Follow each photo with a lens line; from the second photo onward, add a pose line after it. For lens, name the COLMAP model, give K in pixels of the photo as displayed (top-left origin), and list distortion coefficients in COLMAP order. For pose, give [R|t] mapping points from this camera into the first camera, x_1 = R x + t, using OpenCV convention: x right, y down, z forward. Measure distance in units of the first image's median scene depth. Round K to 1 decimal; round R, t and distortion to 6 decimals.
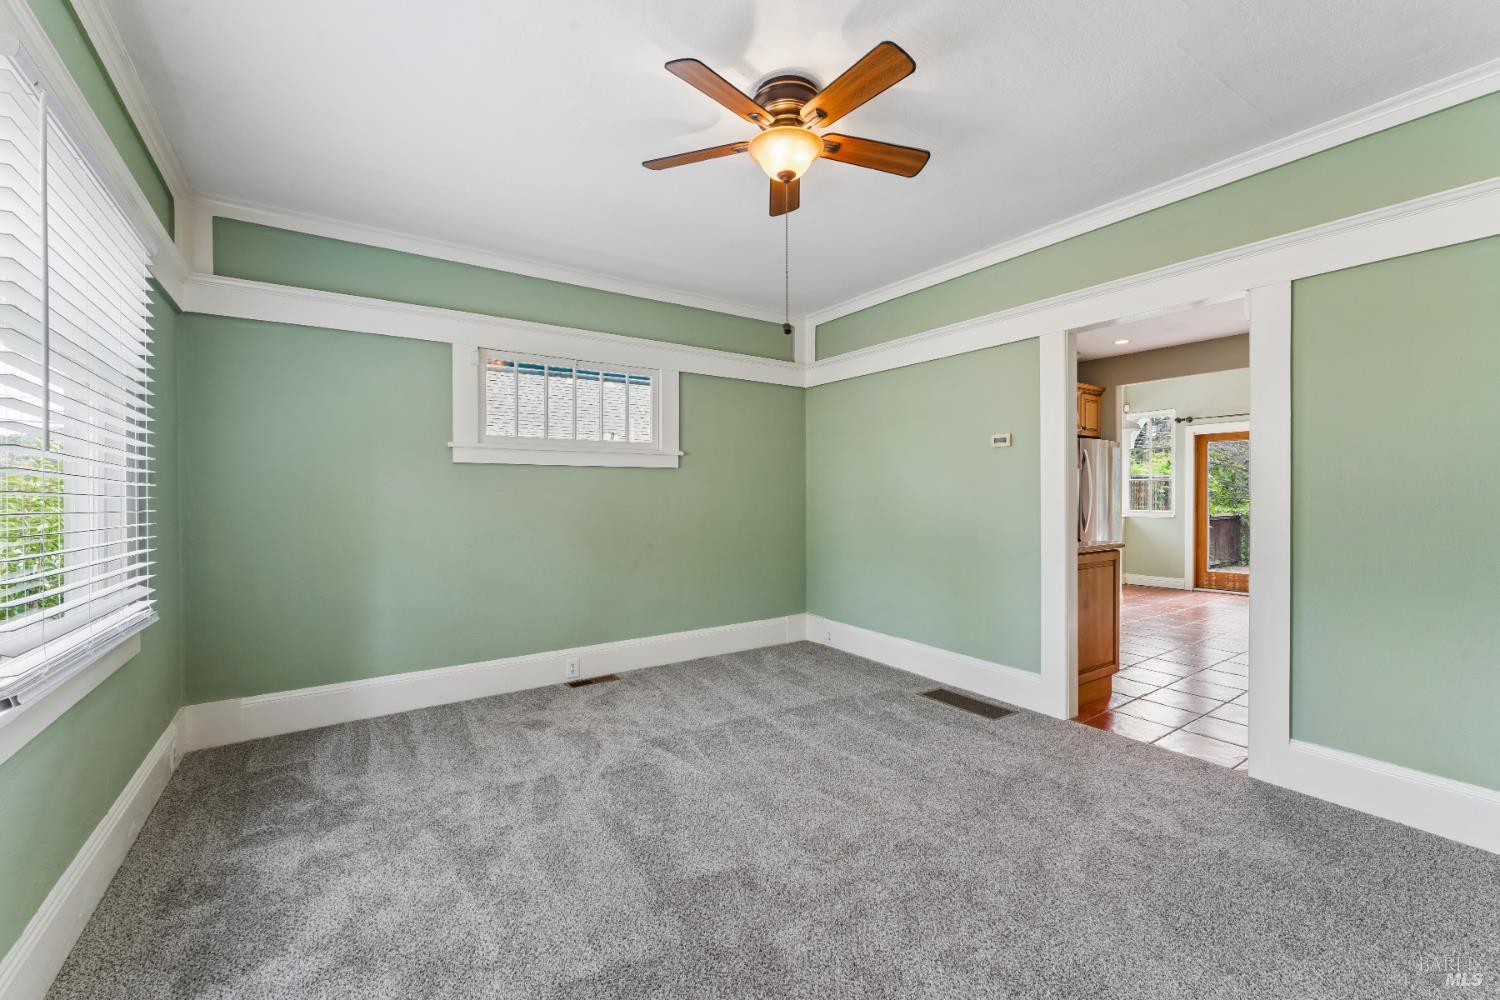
lens RADIAL K [[600.0, 0, 757.4], [0, 600.0, 498.1], [0, 0, 1]] dist [-0.006013, 0.000583]
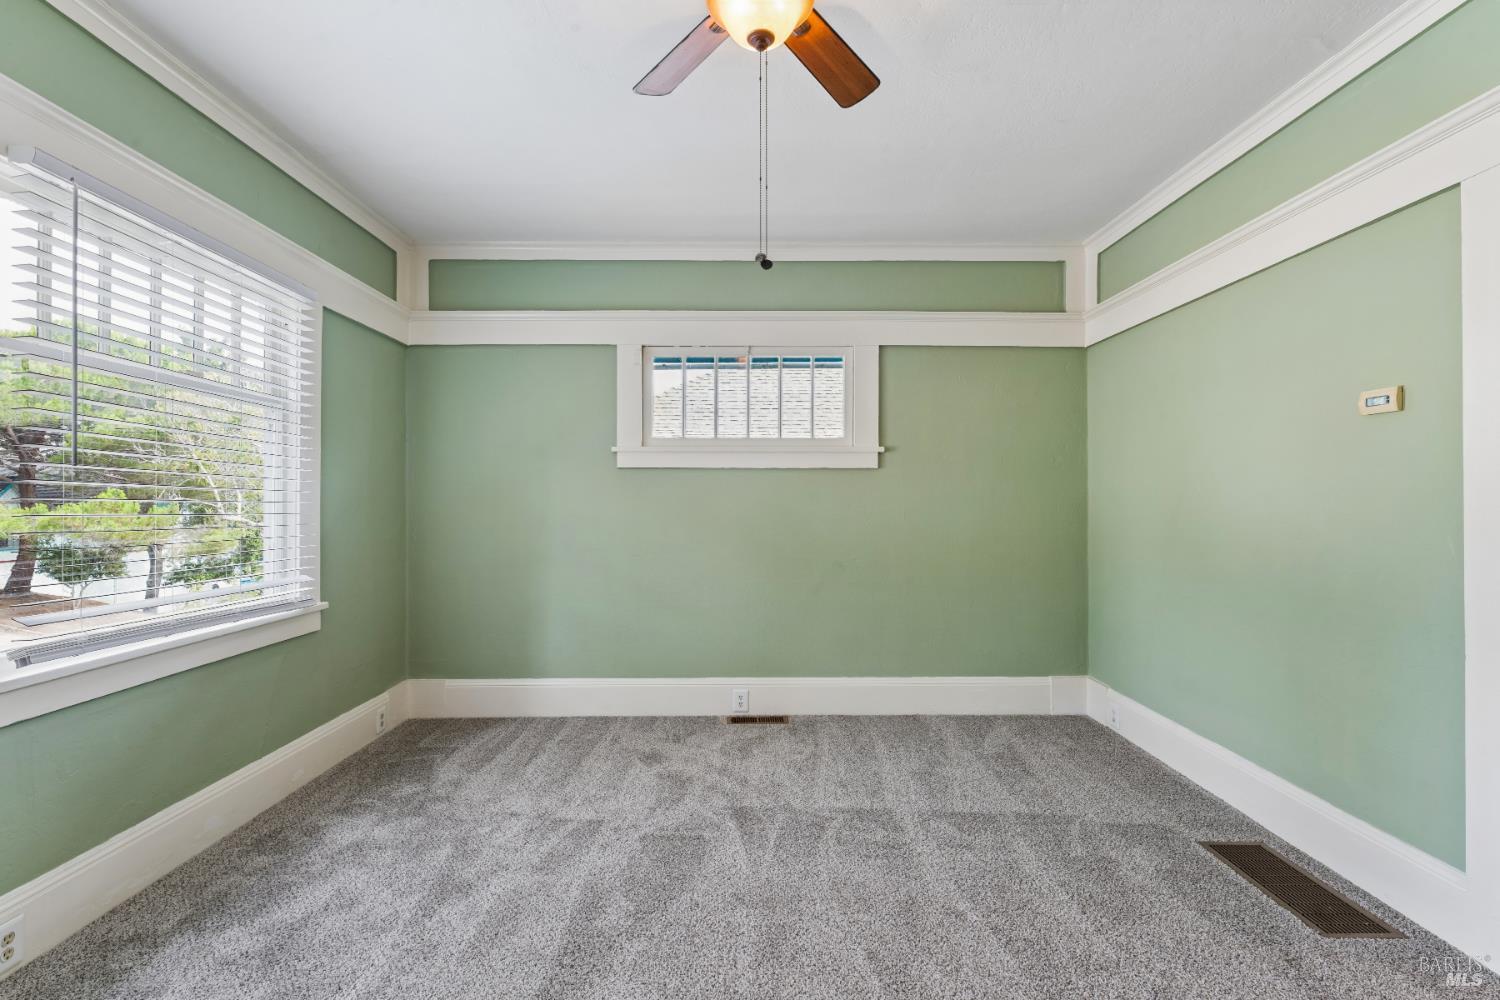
lens RADIAL K [[680.2, 0, 747.2], [0, 680.2, 500.0], [0, 0, 1]] dist [-0.001178, -0.001633]
pose [[0.831679, 0.003400, -0.555247, 0.286374], [-0.006844, 0.999968, -0.004128, -0.004318], [0.555215, 0.007233, 0.831675, 0.209668]]
